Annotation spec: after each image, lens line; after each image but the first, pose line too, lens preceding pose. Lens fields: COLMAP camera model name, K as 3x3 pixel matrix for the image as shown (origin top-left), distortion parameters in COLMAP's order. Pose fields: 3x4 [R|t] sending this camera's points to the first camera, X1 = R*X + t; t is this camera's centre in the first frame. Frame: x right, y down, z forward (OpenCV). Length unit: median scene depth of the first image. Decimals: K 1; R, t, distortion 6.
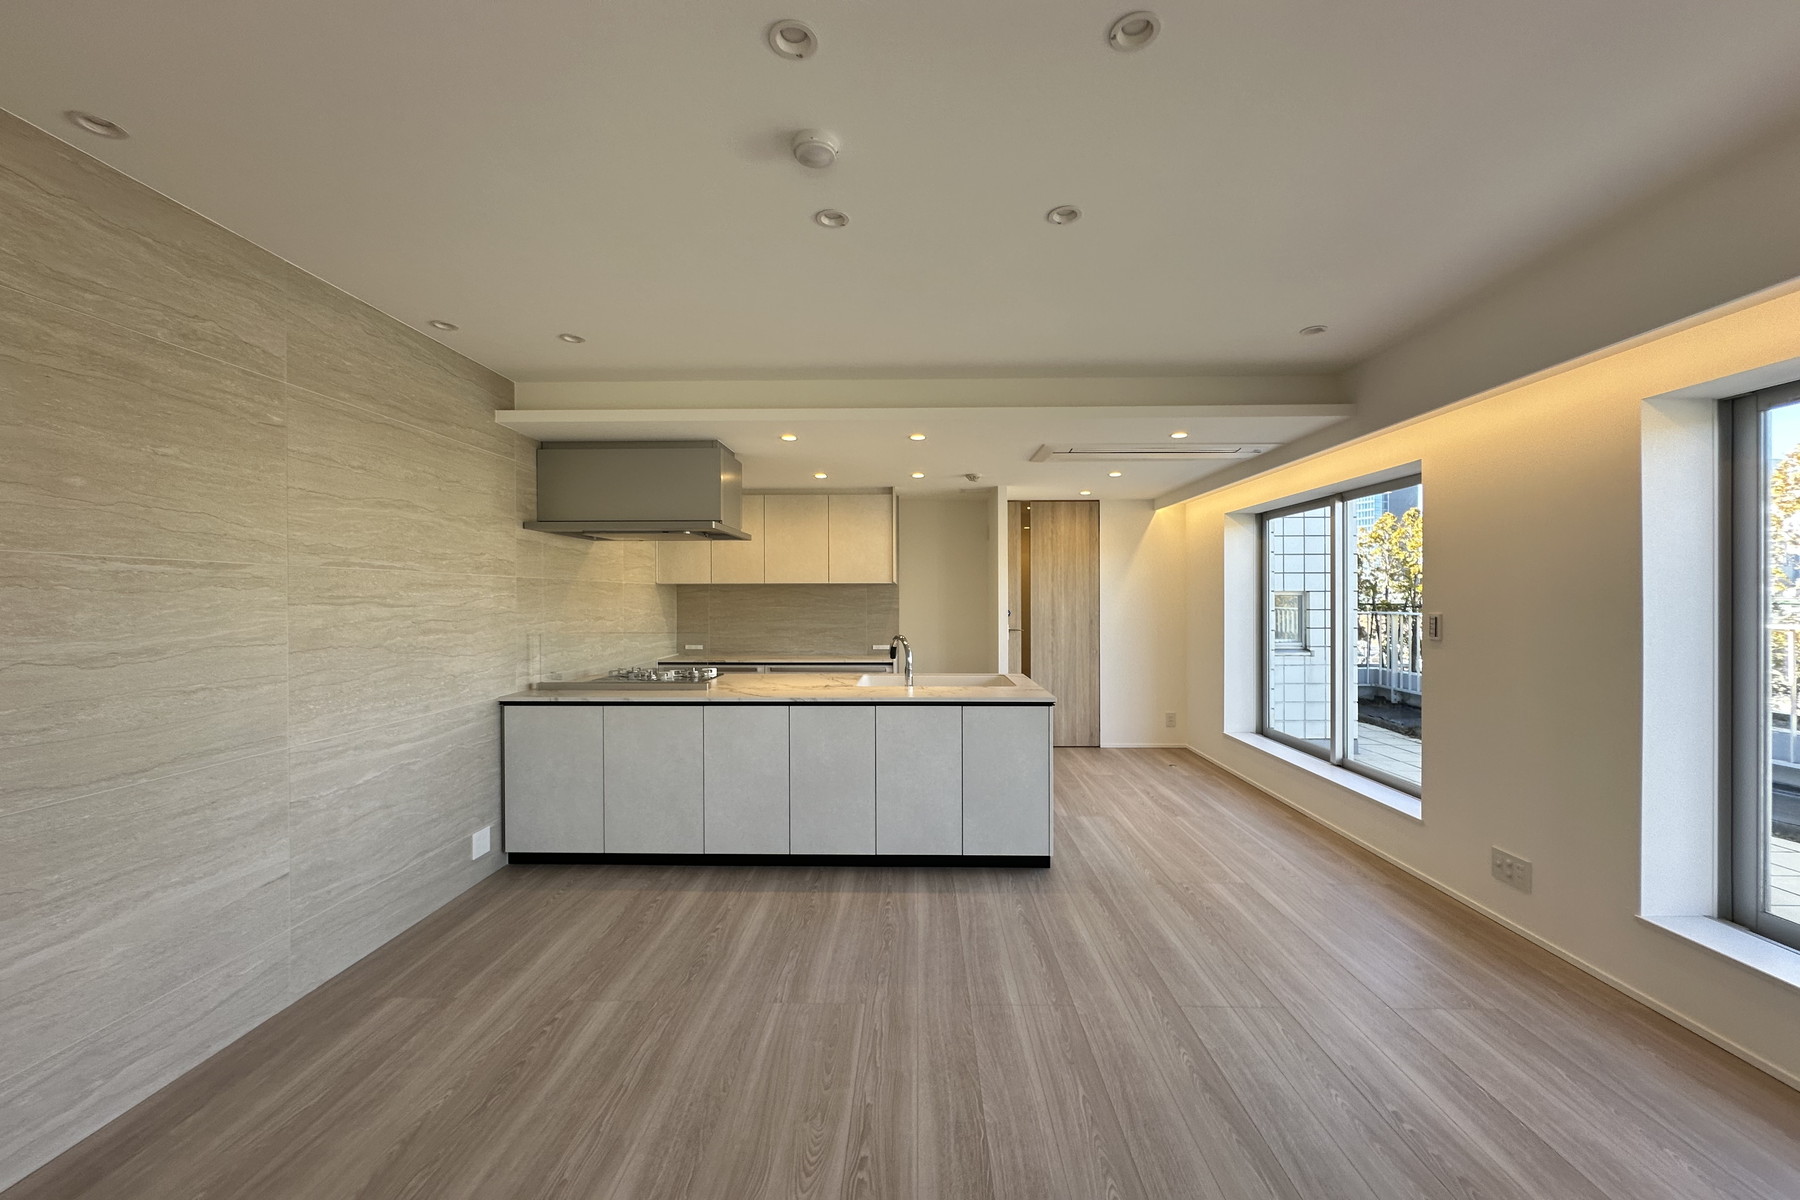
lens RADIAL K [[717.1, 0, 900.1], [0, 717.1, 599.9], [0, 0, 1]] dist [-0.005613, 0.001431]
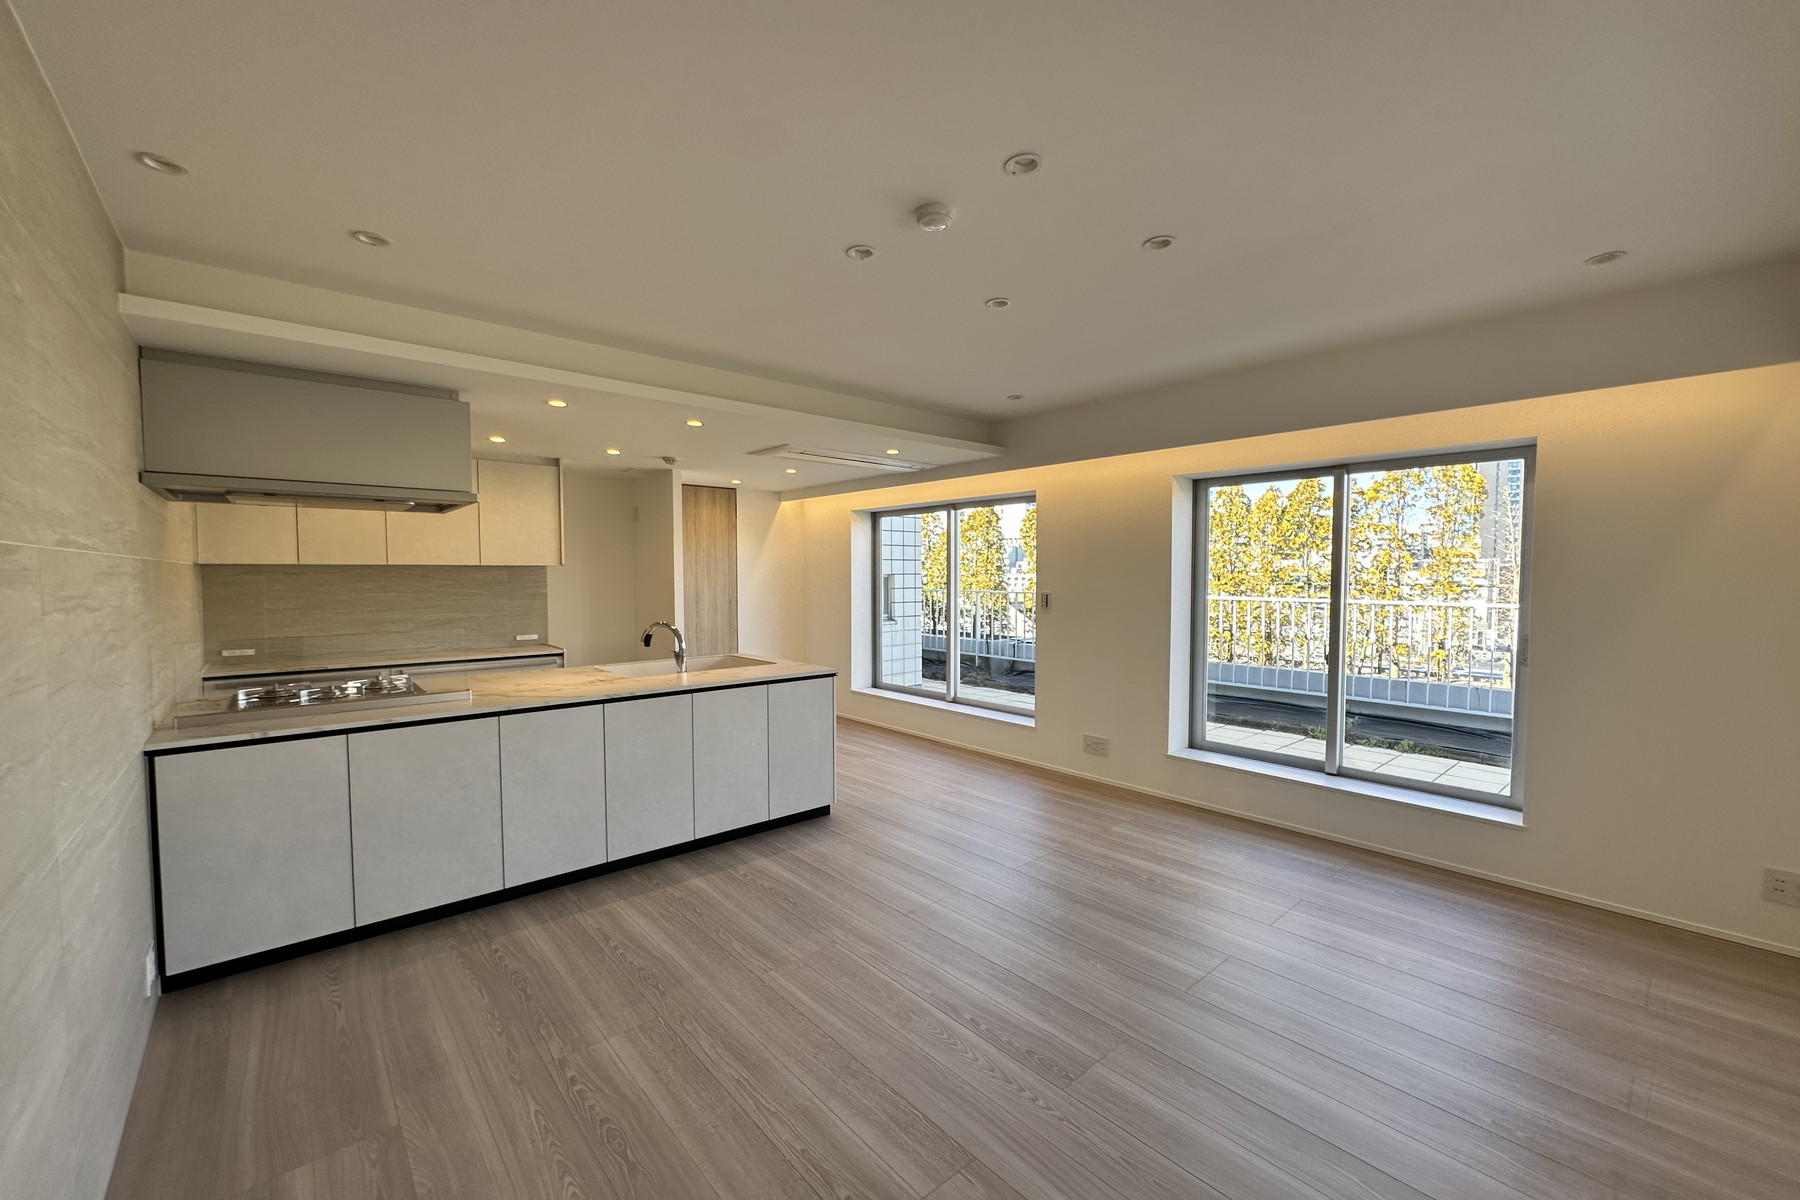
lens RADIAL K [[717.1, 0, 901.6], [0, 717.1, 600.0], [0, 0, 1]] dist [-0.005613, 0.001431]
pose [[0.739853, -0.024346, 0.672328, -0.481112], [0.003134, 0.999459, 0.032743, -0.013070], [-0.672761, -0.022118, 0.739529, 0.064713]]
